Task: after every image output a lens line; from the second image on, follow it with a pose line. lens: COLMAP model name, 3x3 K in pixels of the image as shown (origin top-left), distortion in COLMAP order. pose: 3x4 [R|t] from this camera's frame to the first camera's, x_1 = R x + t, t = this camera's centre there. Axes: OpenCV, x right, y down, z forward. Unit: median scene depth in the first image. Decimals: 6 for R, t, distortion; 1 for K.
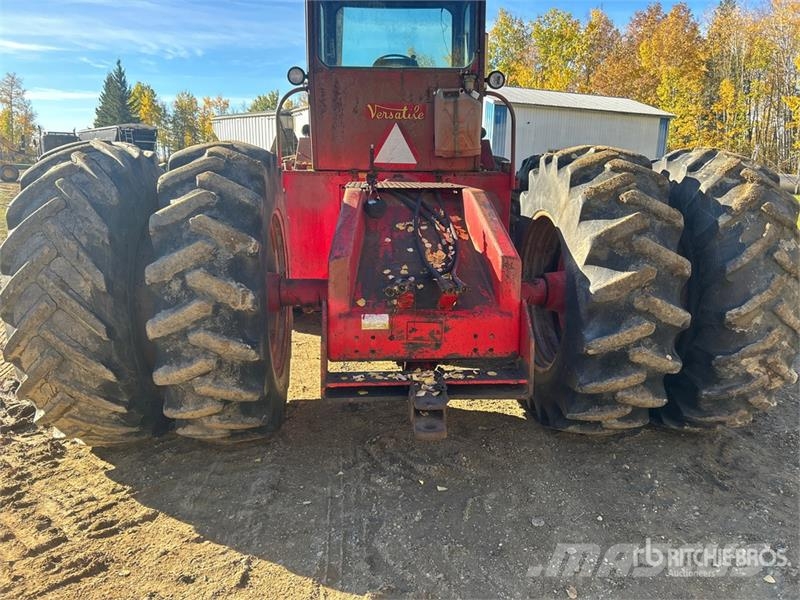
lens RADIAL K [[604.4, 0, 398.4], [0, 604.4, 298.6], [0, 0, 1]] dist [0.048827, -0.051381]
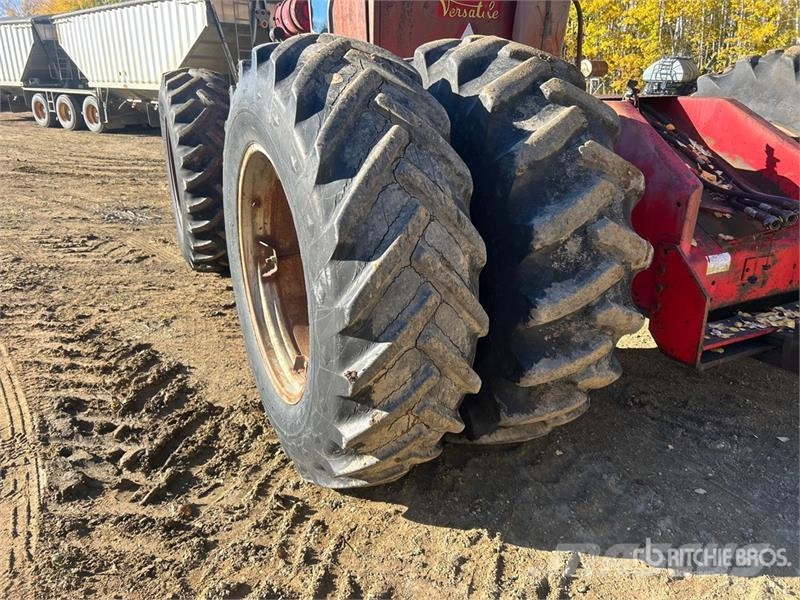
lens RADIAL K [[604.4, 0, 398.4], [0, 604.4, 298.6], [0, 0, 1]] dist [0.048827, -0.051381]
pose [[0.926029, -0.140353, 0.350388, -0.774087], [0.097241, 0.985671, 0.137828, -0.074495], [-0.364712, -0.093561, 0.926408, 0.402998]]
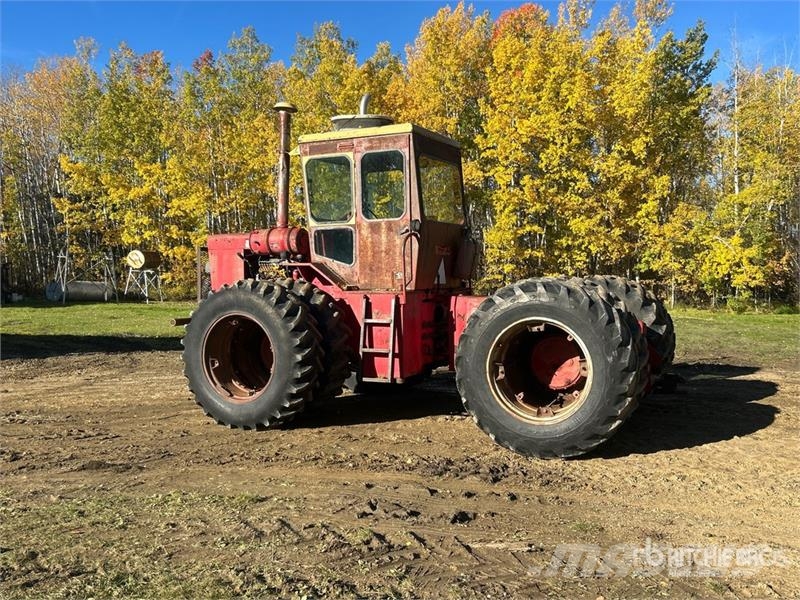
lens RADIAL K [[768.9, 0, 400.0], [0, 768.9, 300.0], [0, 0, 1]] dist [0.013722, -0.001659]
pose [[0.484528, -0.040010, 0.873860, -2.985664], [0.195206, 0.978709, -0.063425, -0.158748], [-0.852717, 0.201314, 0.482023, 0.373843]]
